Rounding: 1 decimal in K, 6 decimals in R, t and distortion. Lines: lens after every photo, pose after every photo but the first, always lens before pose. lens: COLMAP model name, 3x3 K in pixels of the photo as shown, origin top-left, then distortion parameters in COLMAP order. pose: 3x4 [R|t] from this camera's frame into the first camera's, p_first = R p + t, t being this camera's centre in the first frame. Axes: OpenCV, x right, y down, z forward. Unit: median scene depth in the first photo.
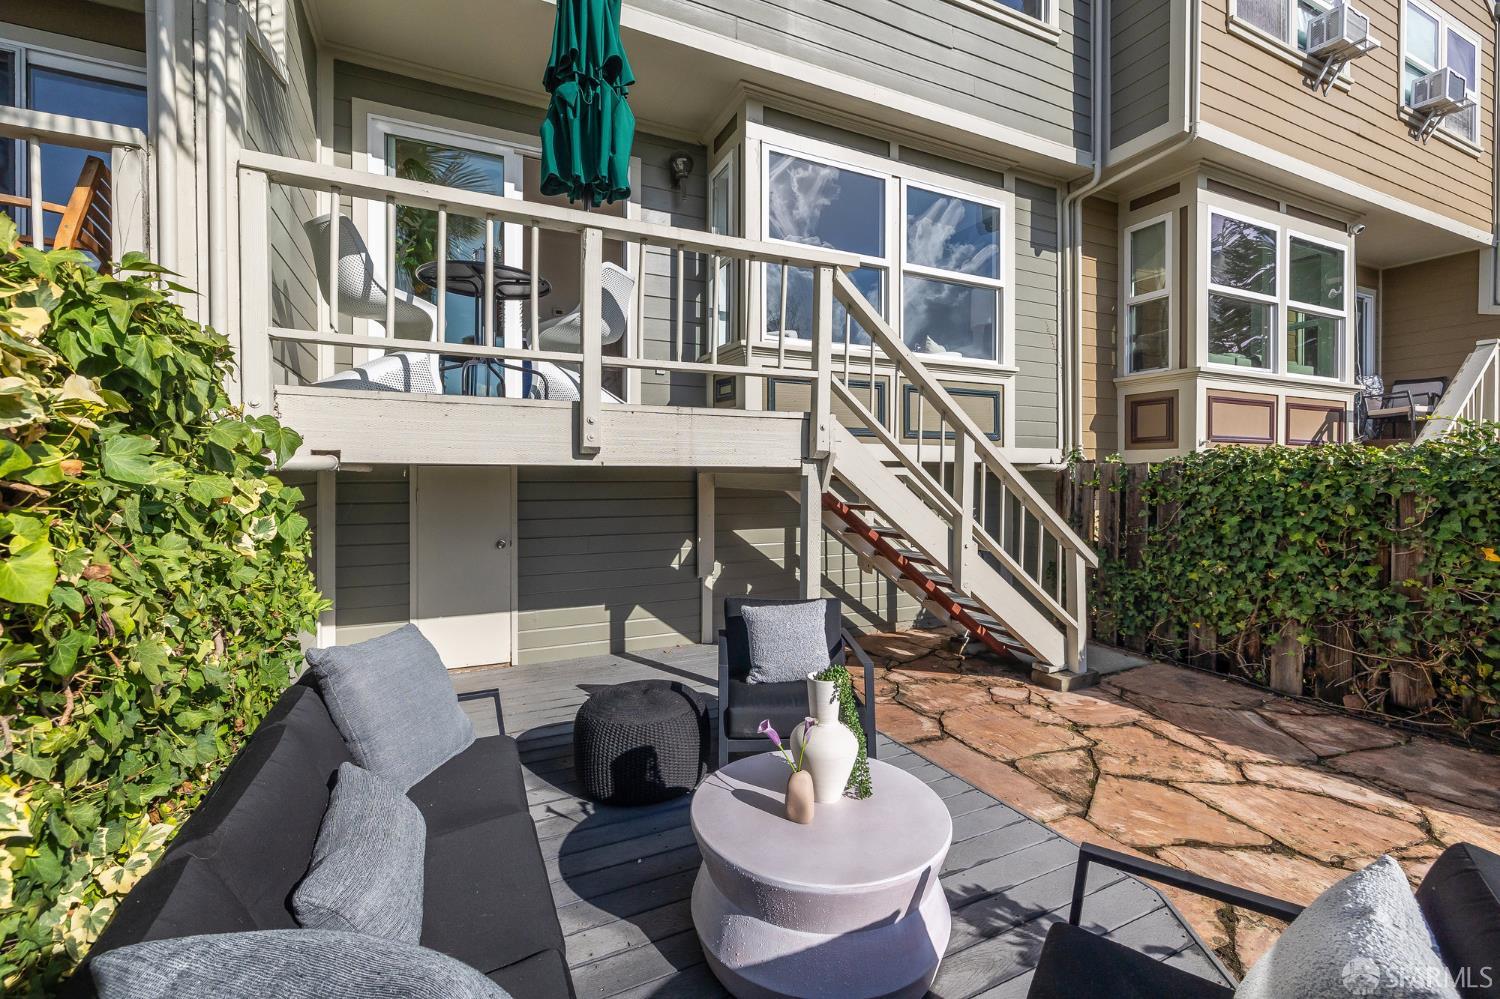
lens RADIAL K [[637.5, 0, 748.5], [0, 637.5, 481.2], [0, 0, 1]] dist [0.000154, -0.000030]
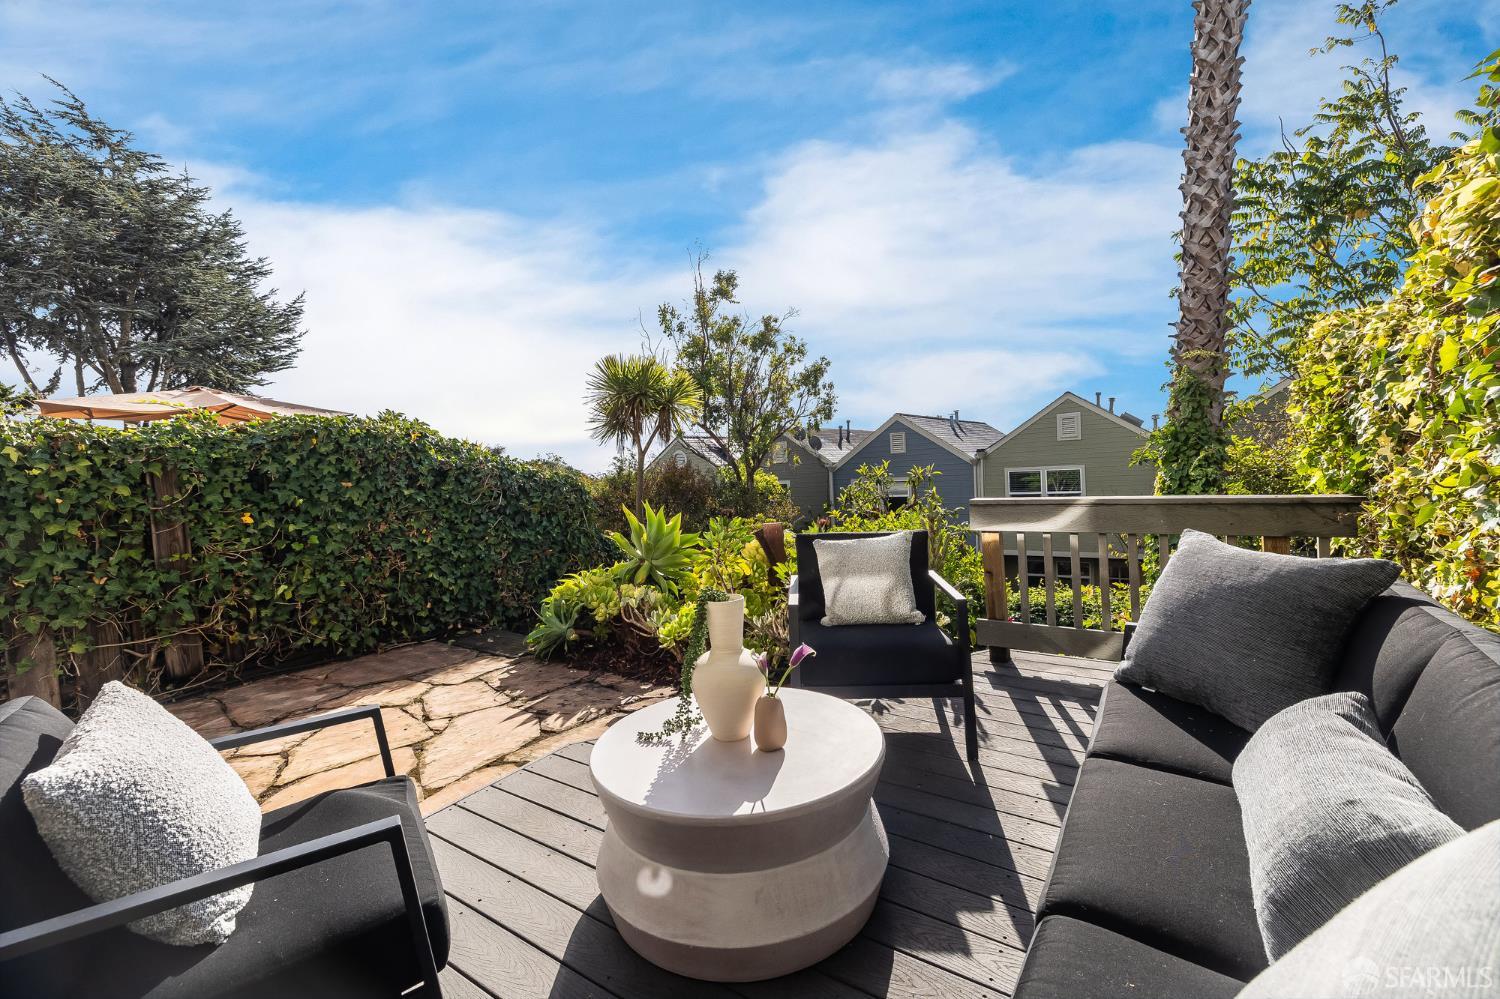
lens RADIAL K [[637.5, 0, 748.5], [0, 637.5, 481.2], [0, 0, 1]] dist [0.000154, -0.000030]
pose [[-0.502708, 0.007473, 0.864424, -0.328746], [0.059189, 0.997913, 0.025795, 0.062130], [-0.862428, 0.064132, -0.502101, 0.686581]]
